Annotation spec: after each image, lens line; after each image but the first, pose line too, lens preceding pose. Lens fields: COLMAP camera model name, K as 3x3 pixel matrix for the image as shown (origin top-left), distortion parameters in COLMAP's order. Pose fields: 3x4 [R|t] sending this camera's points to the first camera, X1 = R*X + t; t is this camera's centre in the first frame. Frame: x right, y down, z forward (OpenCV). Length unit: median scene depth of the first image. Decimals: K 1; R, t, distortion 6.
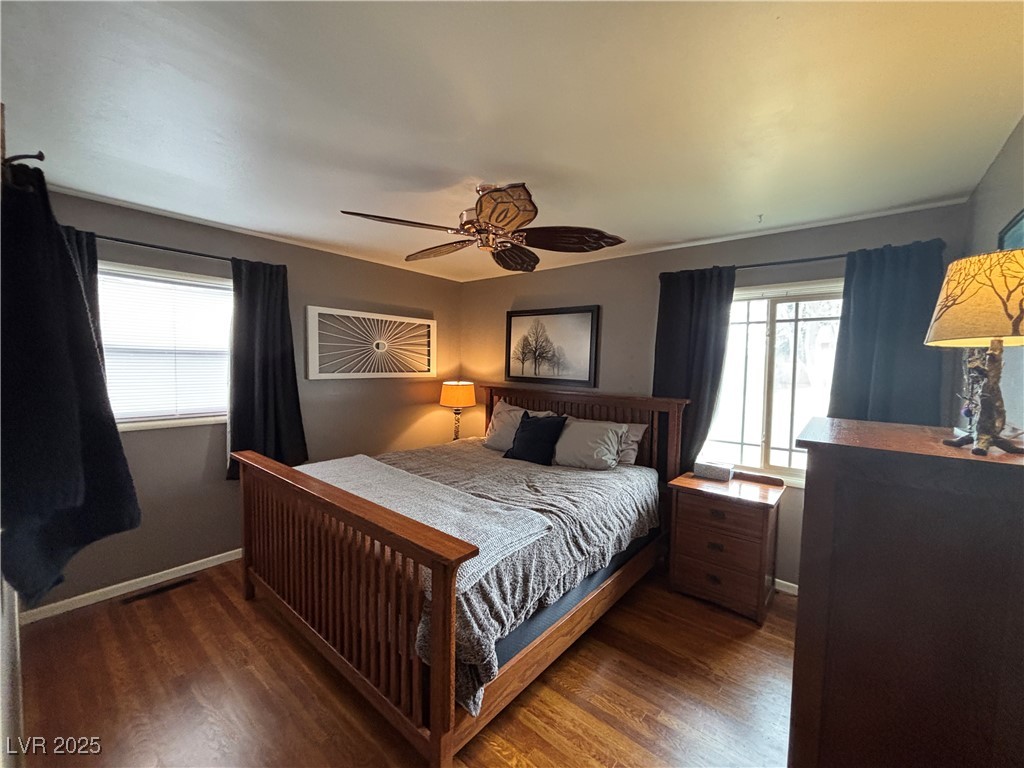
lens RADIAL K [[413.4, 0, 511.0], [0, 413.4, 385.7], [0, 0, 1]] dist [0.013311, -0.006960]
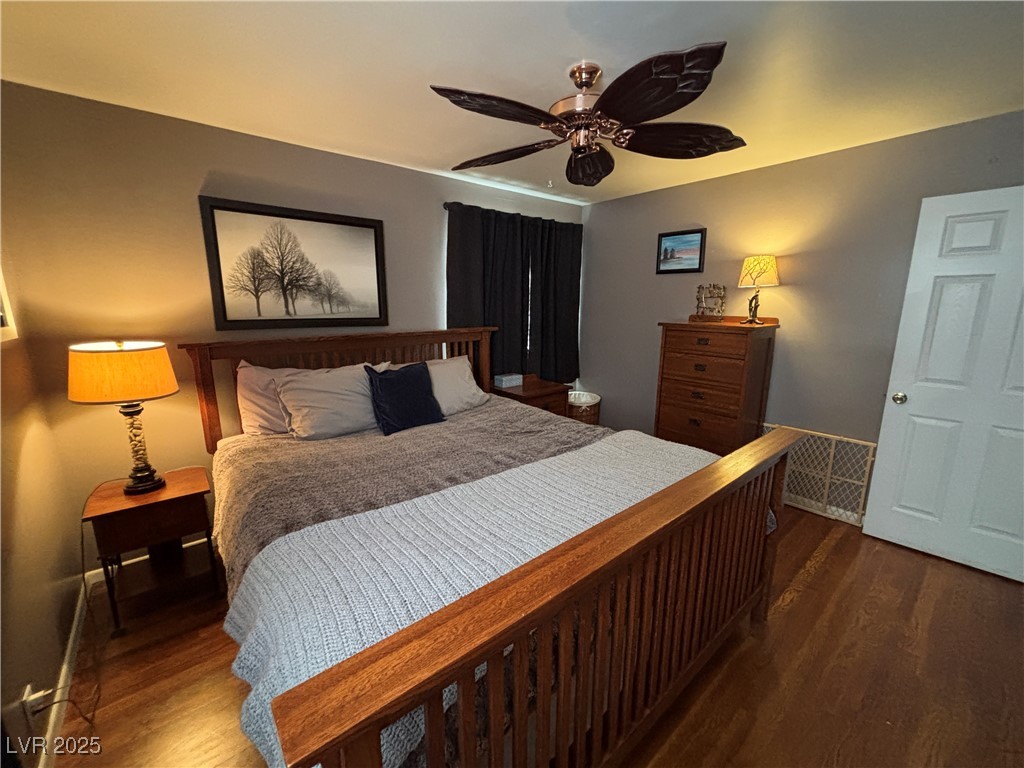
lens RADIAL K [[413.4, 0, 511.0], [0, 413.4, 385.7], [0, 0, 1]] dist [0.013311, -0.006960]
pose [[0.174709, -0.220183, 0.959685, -0.520347], [0.064006, 0.975154, 0.212080, -0.033563], [-0.982537, 0.024373, 0.184461, 0.549193]]
